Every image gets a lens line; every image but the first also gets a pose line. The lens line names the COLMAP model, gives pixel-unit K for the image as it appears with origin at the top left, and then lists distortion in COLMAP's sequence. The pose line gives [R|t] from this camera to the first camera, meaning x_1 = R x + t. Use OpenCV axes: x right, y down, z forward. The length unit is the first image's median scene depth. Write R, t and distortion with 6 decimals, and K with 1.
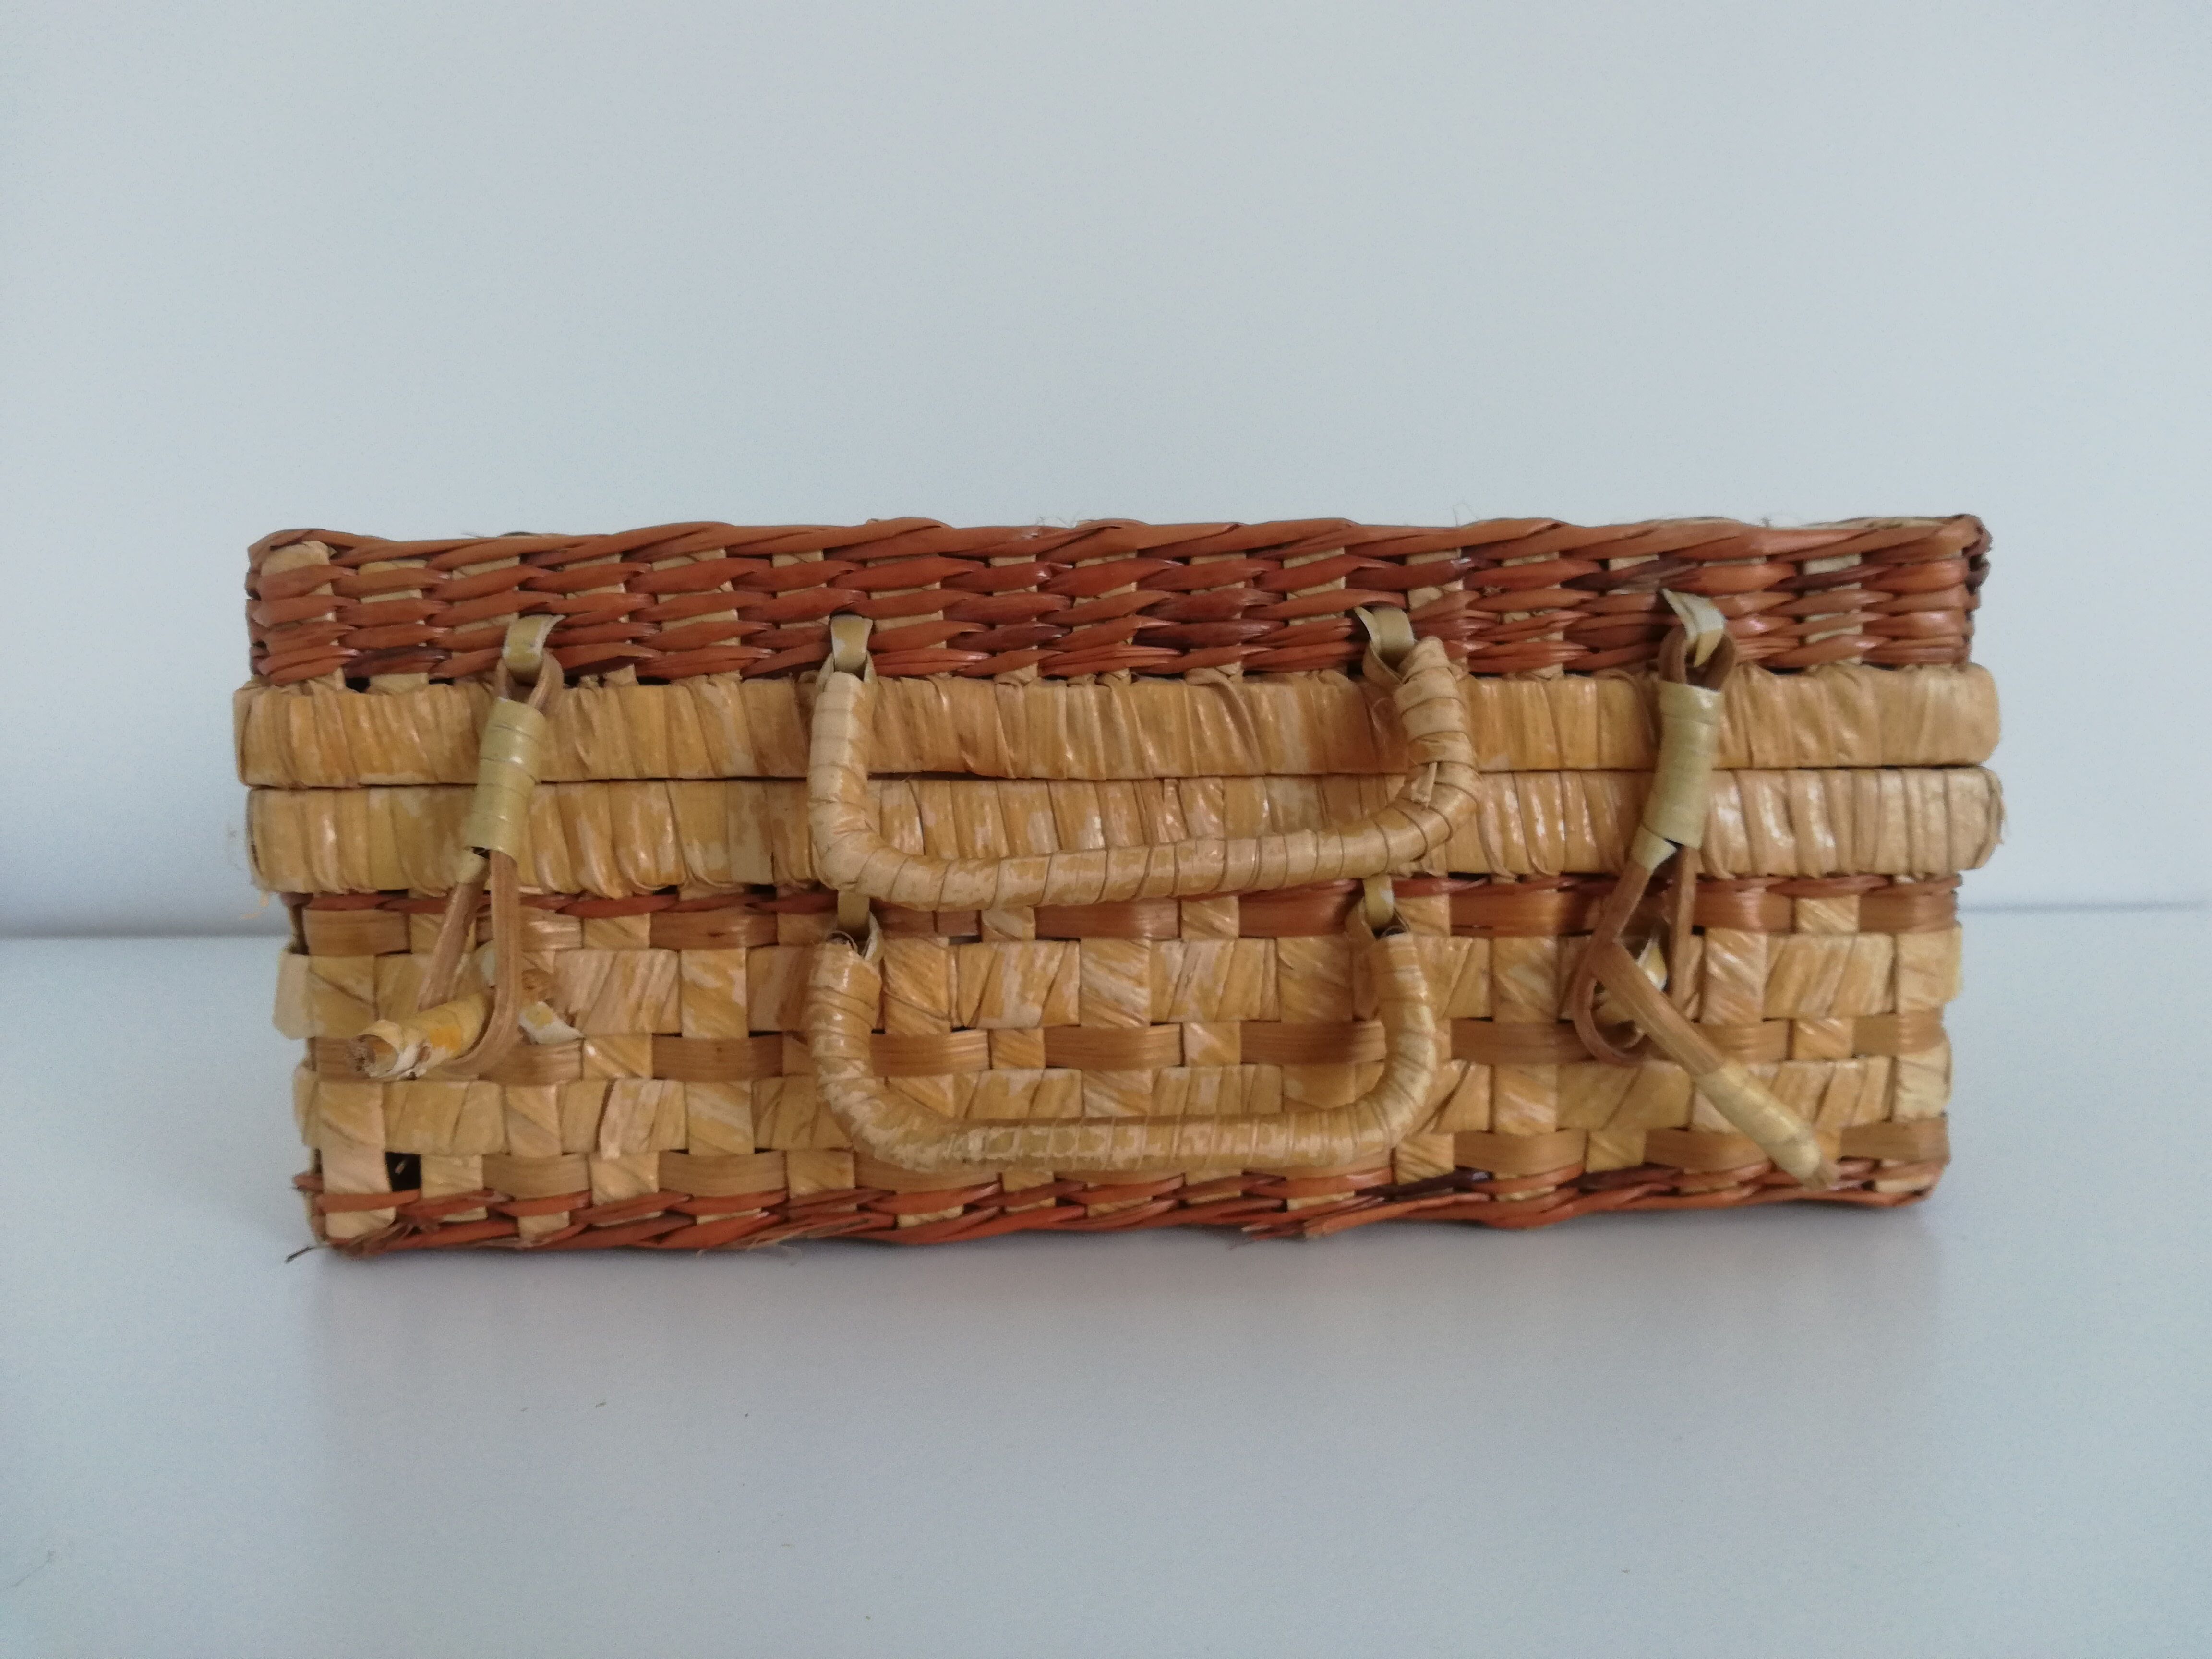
lens RADIAL K [[1700.1, 0, 1114.8], [0, 1700.1, 809.3], [0, 0, 1]] dist [0.031791, -0.057281]
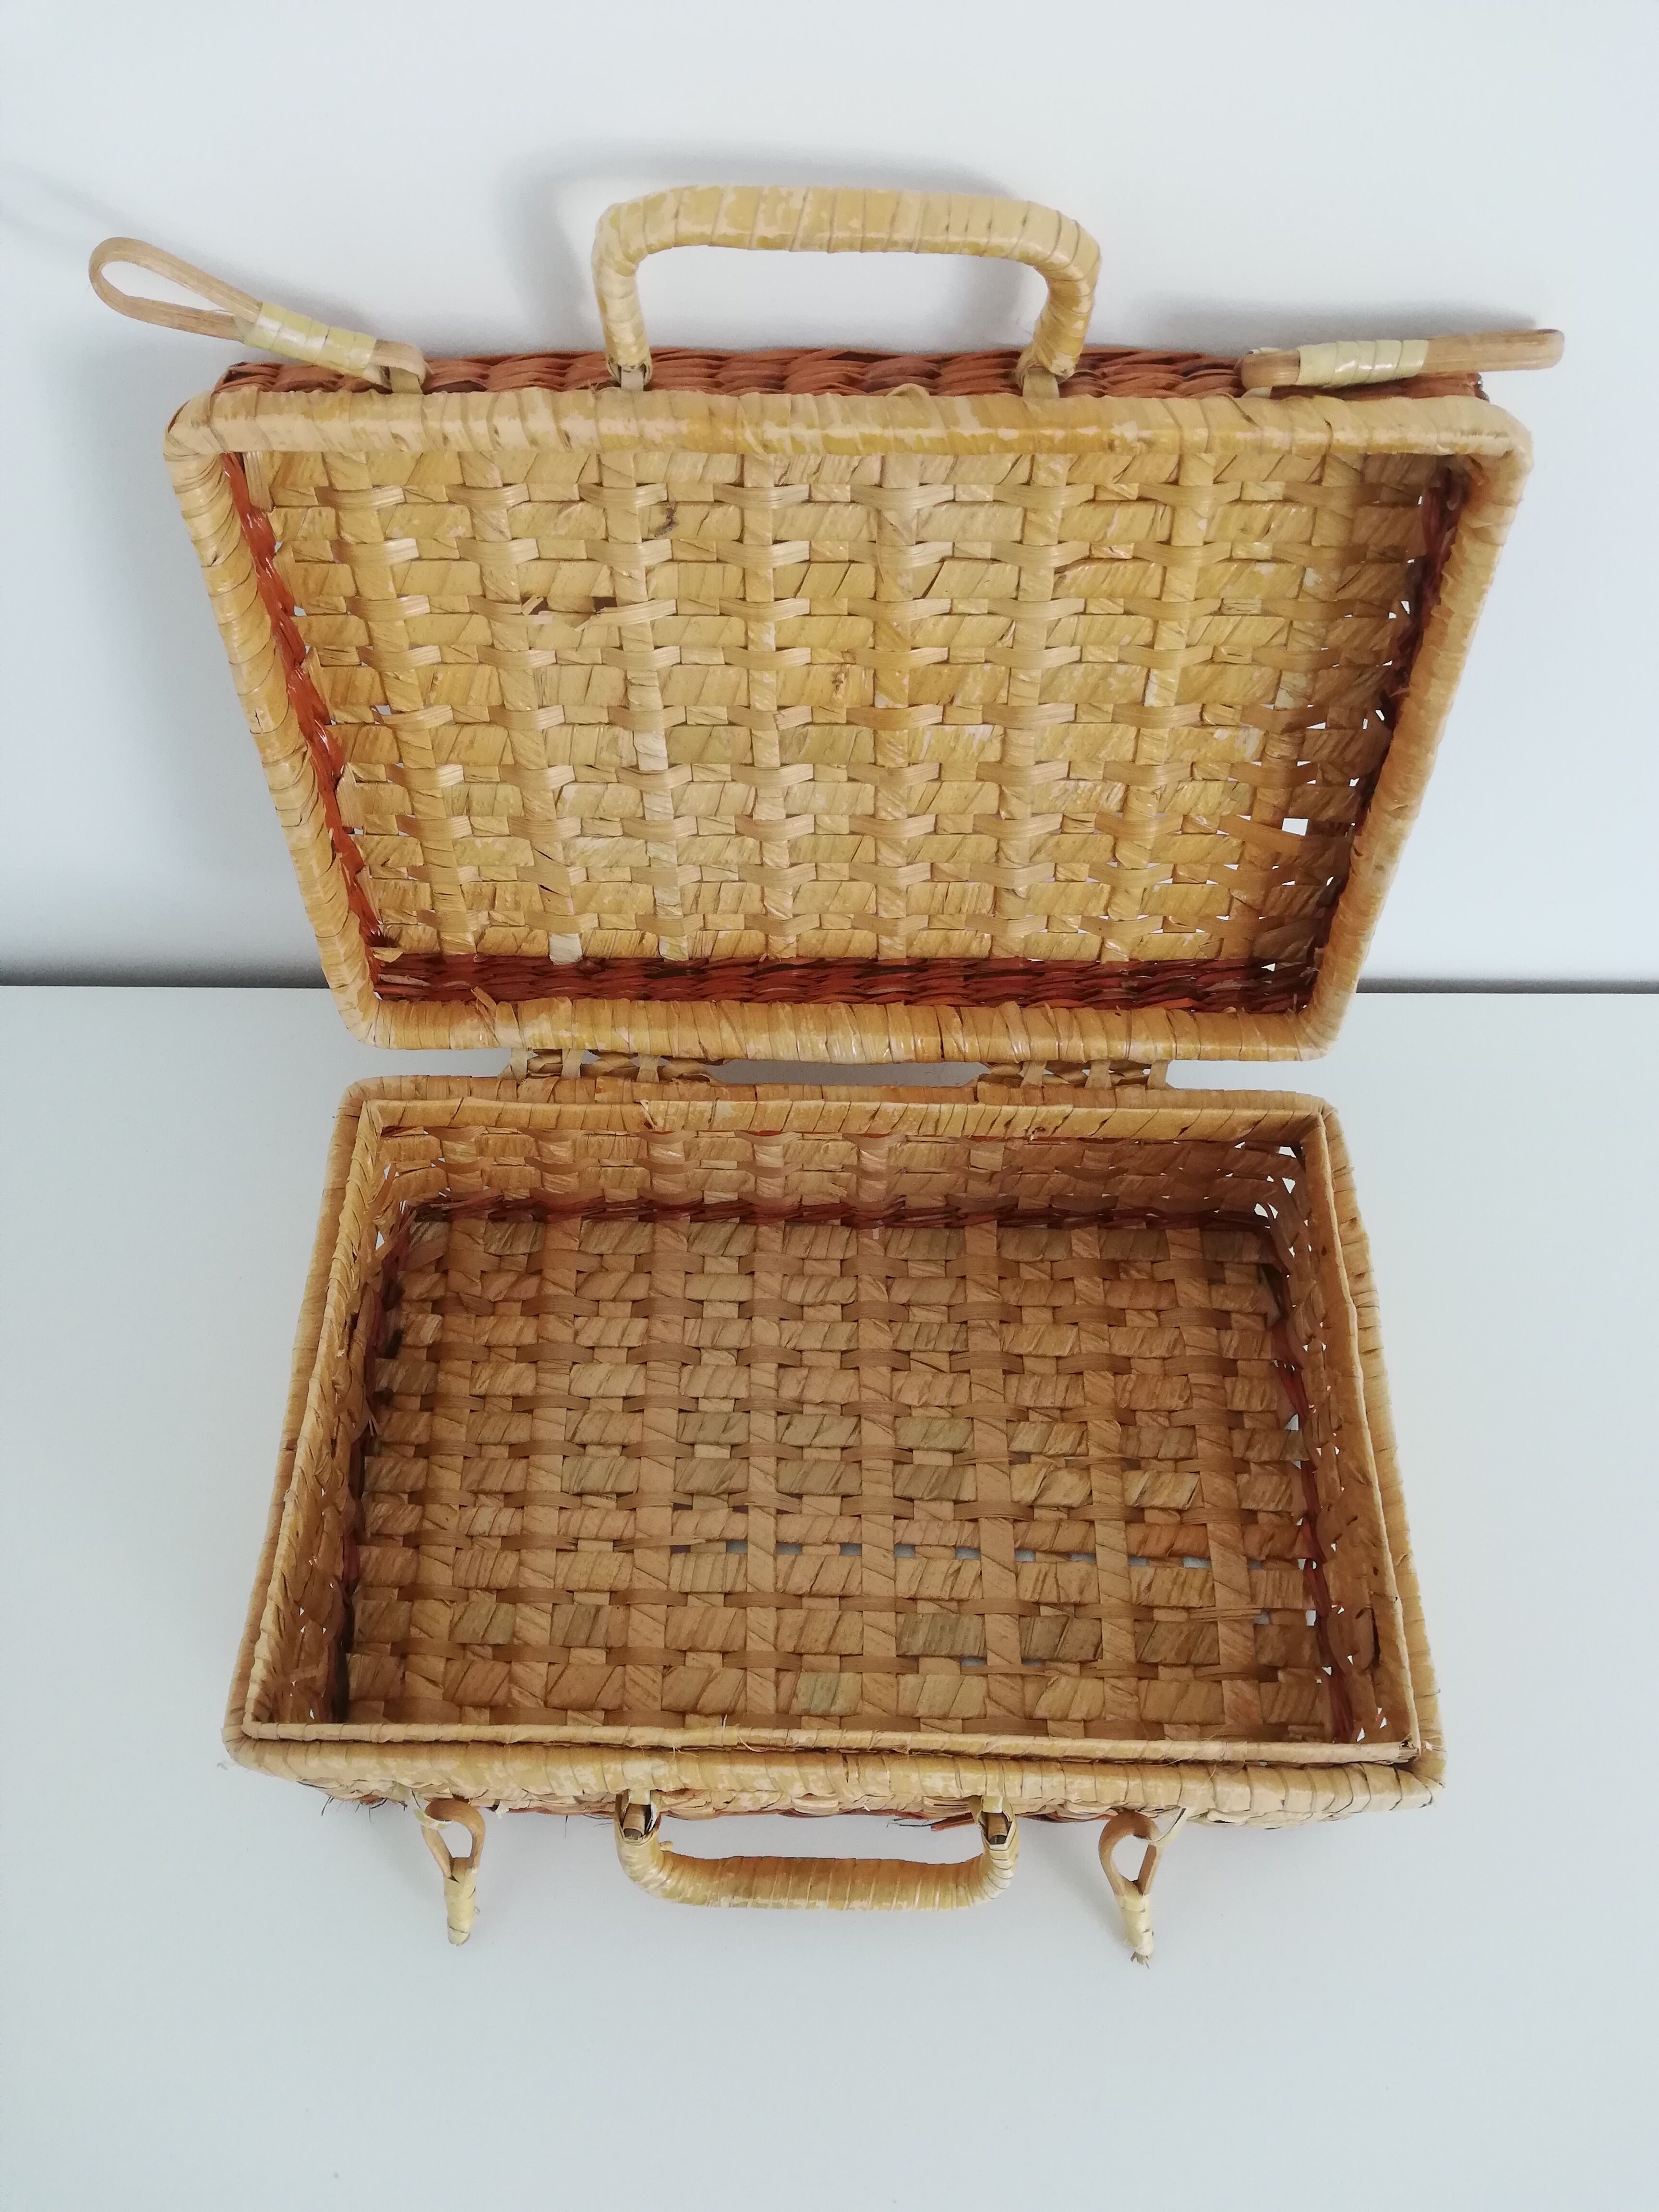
lens RADIAL K [[1700.1, 0, 837.1], [0, 1700.1, 1122.7], [0, 0, 1]] dist [0.031791, -0.057281]
pose [[0.998010, 0.059034, -0.022168, 0.018639], [-0.016299, 0.581096, 0.813672, -1.519980], [0.060916, -0.811691, 0.580902, 0.615502]]
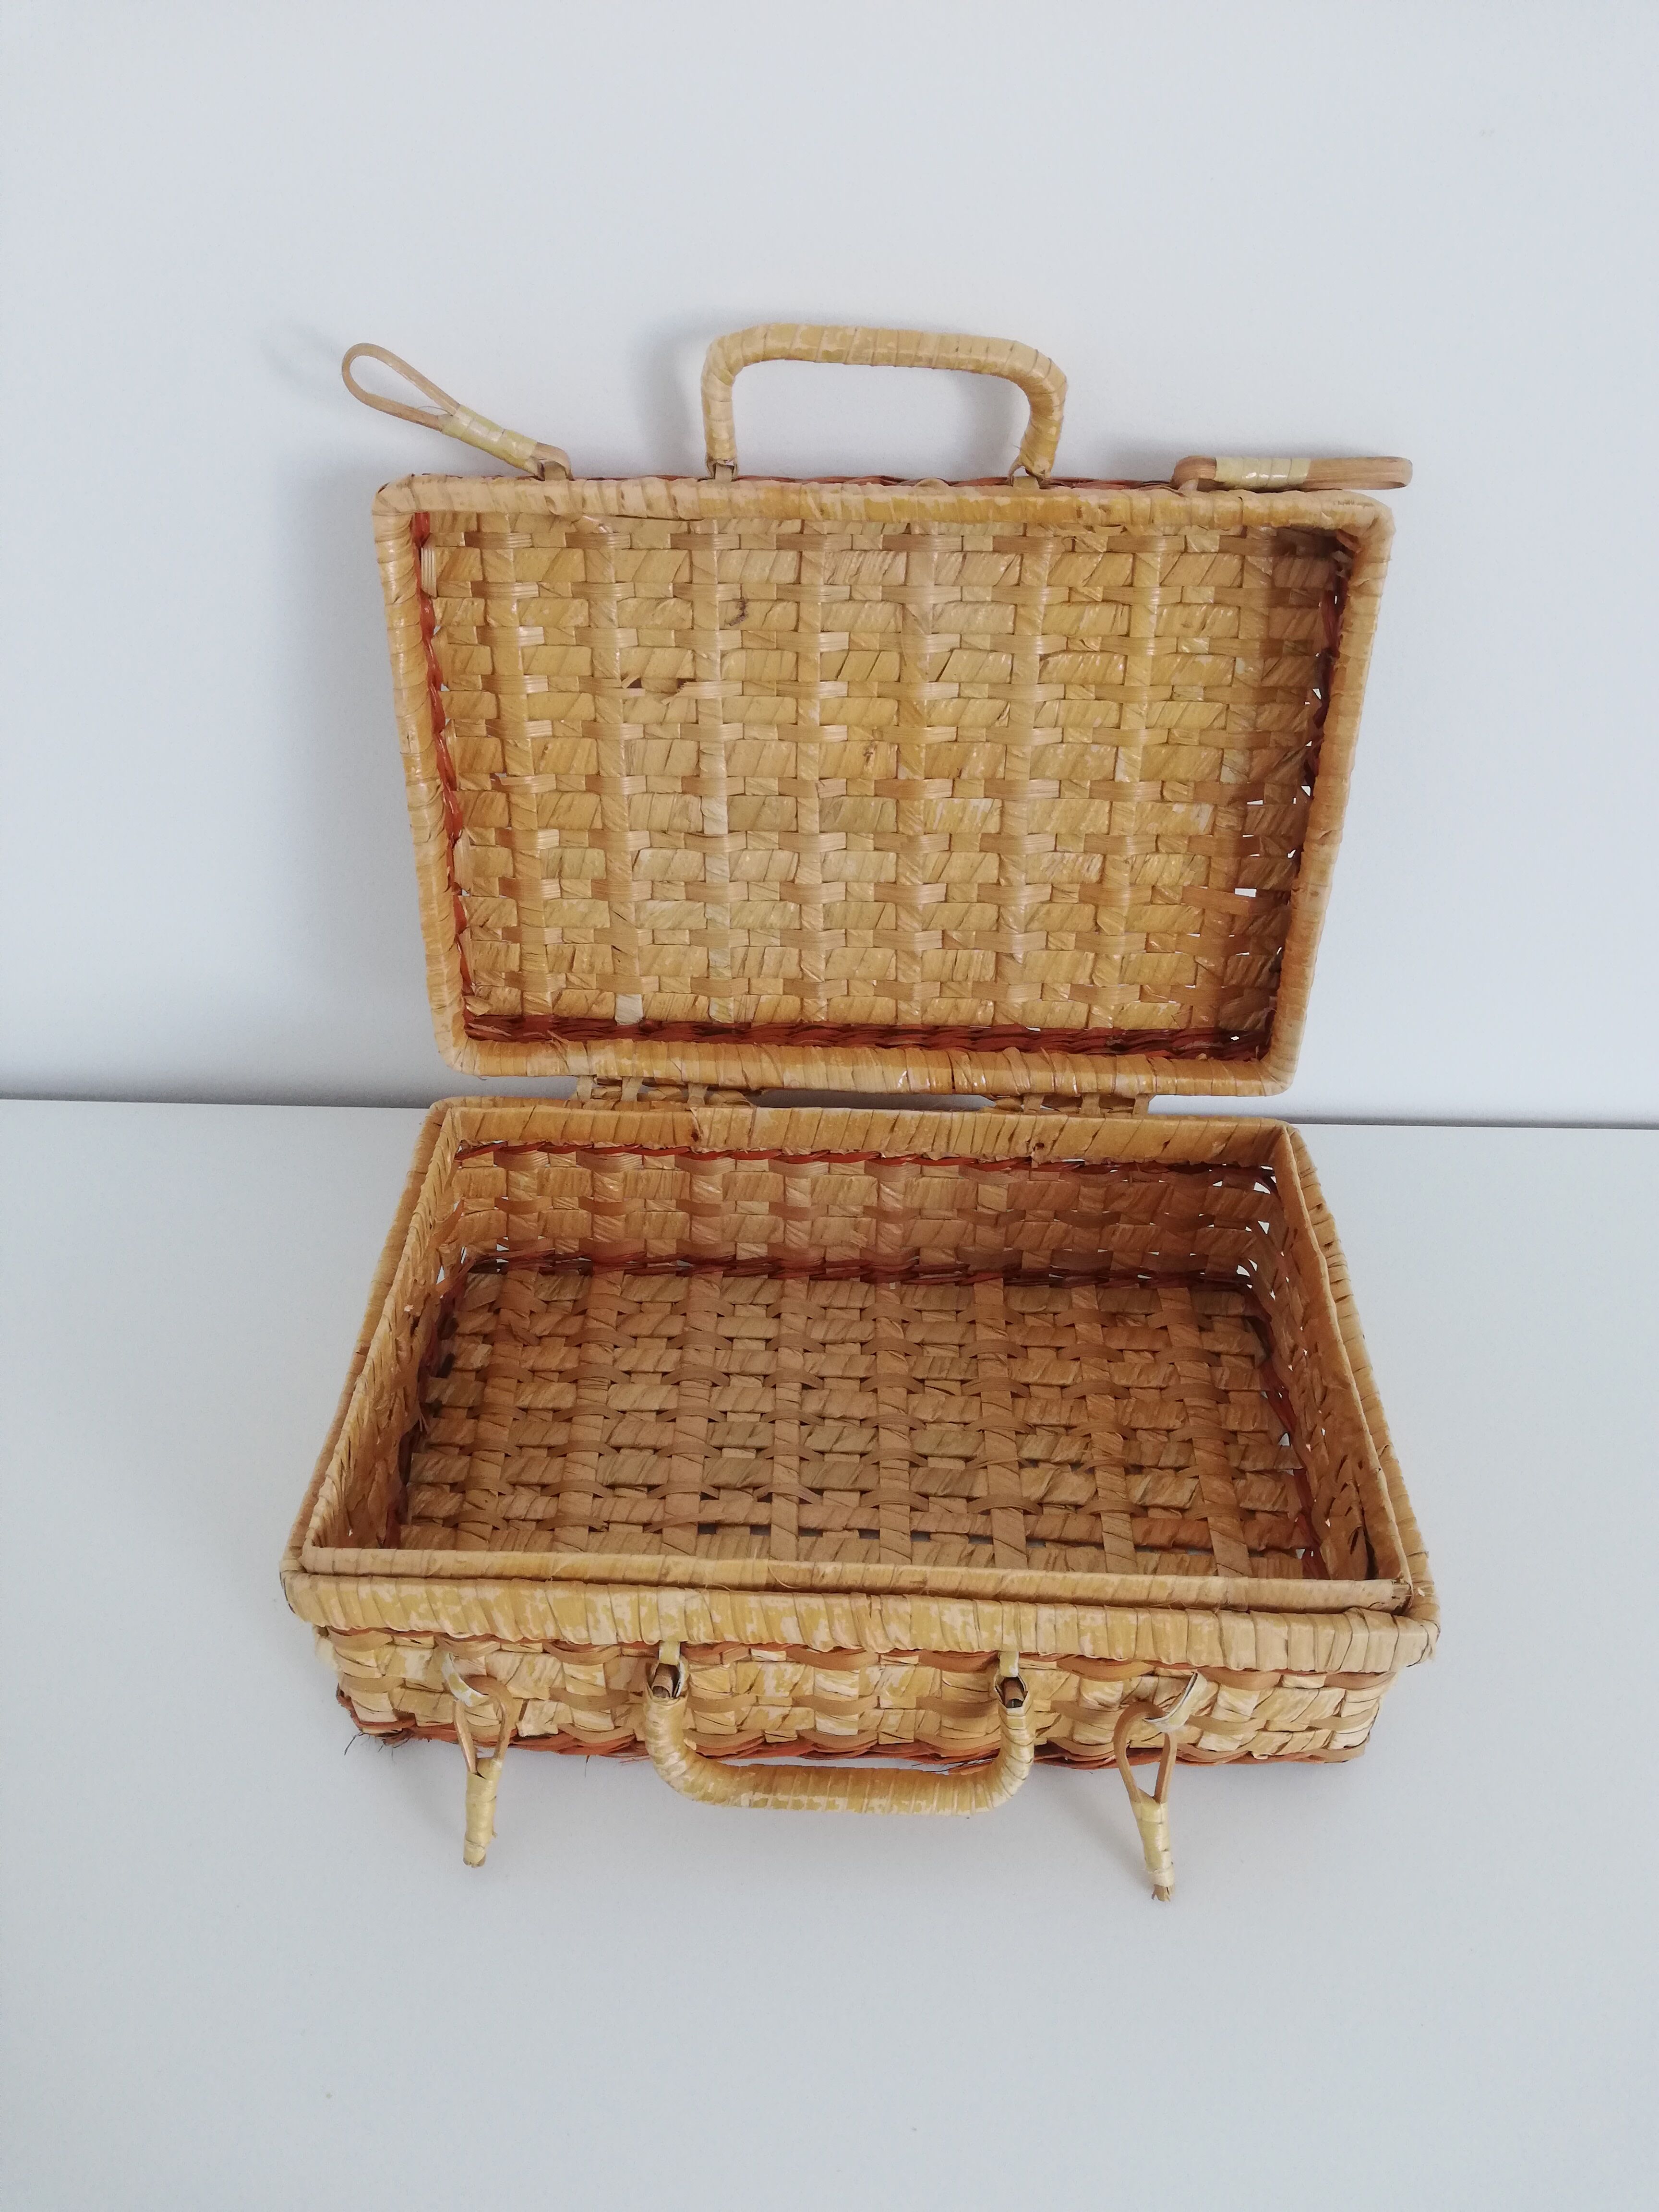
lens RADIAL K [[1700.1, 0, 834.2], [0, 1700.1, 1122.0], [0, 0, 1]] dist [0.031791, -0.057281]
pose [[0.996986, 0.064512, -0.043094, 0.033090], [-0.028471, 0.820947, 0.570294, -1.242731], [0.072169, -0.567348, 0.820310, 0.001356]]
